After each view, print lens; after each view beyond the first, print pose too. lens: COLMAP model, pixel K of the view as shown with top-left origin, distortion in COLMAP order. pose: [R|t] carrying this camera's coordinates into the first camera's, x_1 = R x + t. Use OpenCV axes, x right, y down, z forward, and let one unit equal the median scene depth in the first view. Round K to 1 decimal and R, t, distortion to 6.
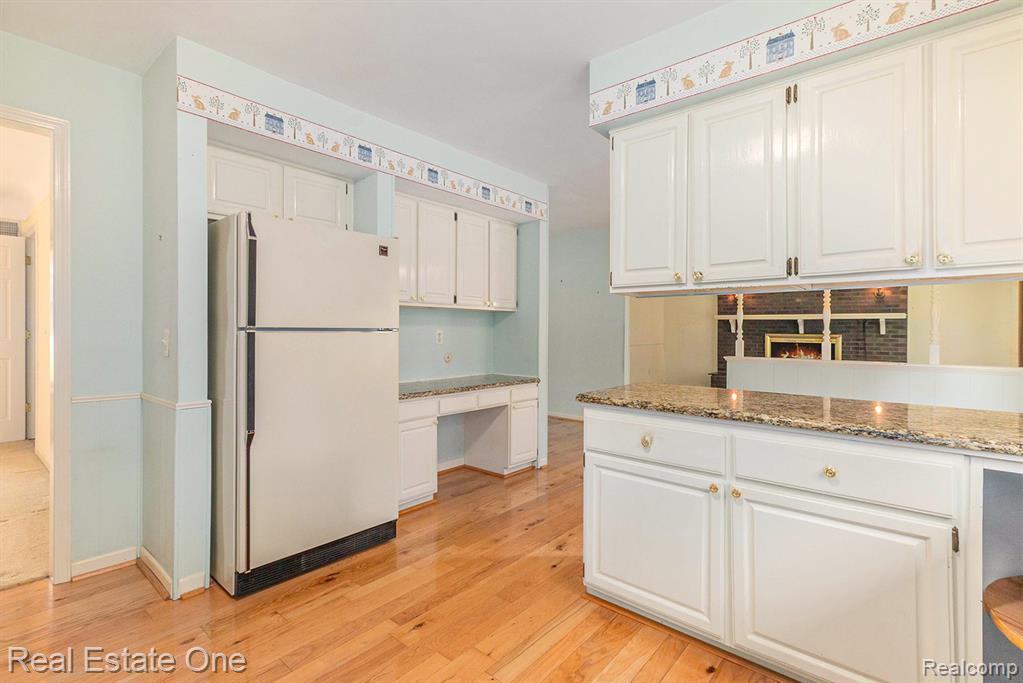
lens RADIAL K [[487.2, 0, 515.4], [0, 487.2, 333.5], [0, 0, 1]] dist [0.001332, 0.002430]
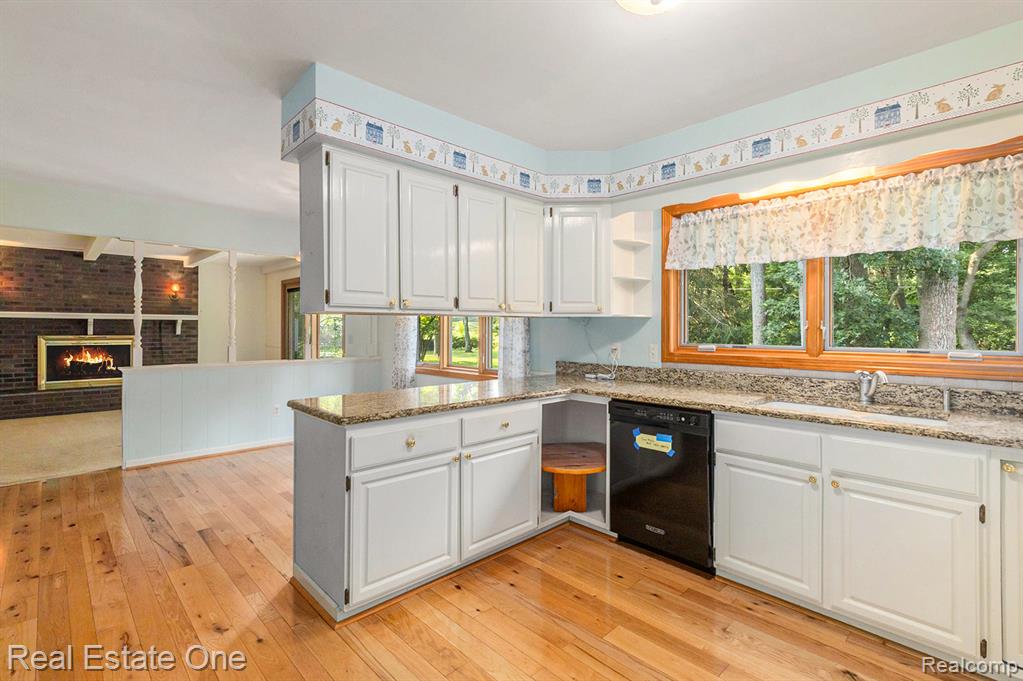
lens RADIAL K [[487.2, 0, 512.3], [0, 487.2, 327.5], [0, 0, 1]] dist [0.001332, 0.002430]
pose [[0.081322, -0.006812, 0.996665, -0.752891], [0.002470, 0.999975, 0.006633, -0.055680], [-0.996685, 0.001922, 0.081337, 0.551778]]
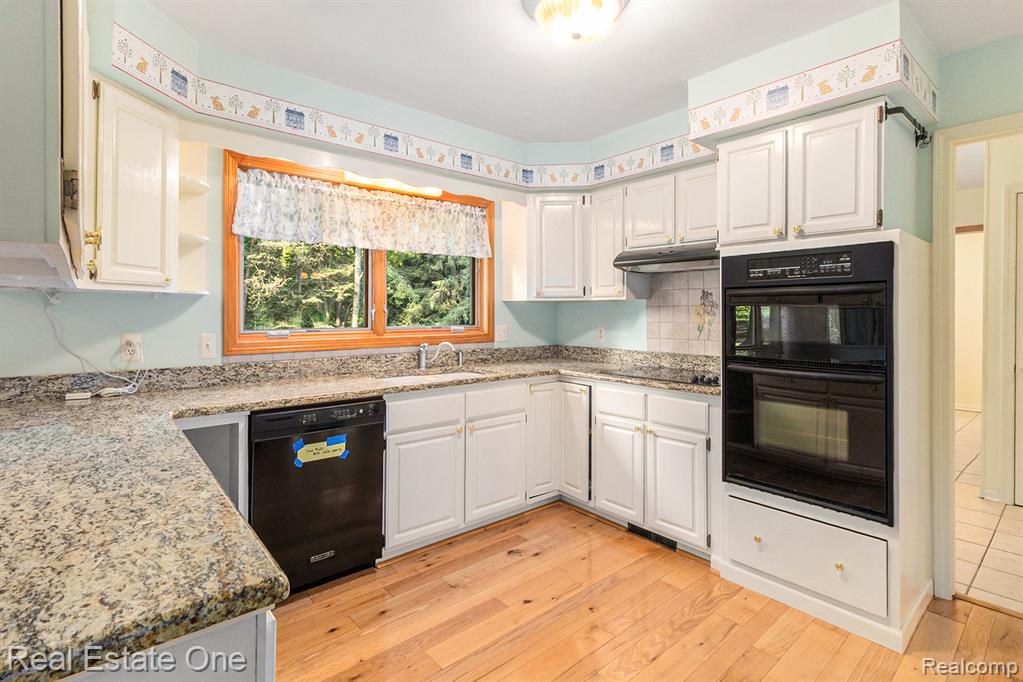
lens RADIAL K [[487.2, 0, 522.5], [0, 487.2, 309.0], [0, 0, 1]] dist [0.001332, 0.002430]
pose [[-0.992106, -0.007801, 0.125156, -0.048470], [-0.008050, 0.999966, -0.001490, -0.050880], [-0.125140, -0.002486, -0.992136, 1.233358]]
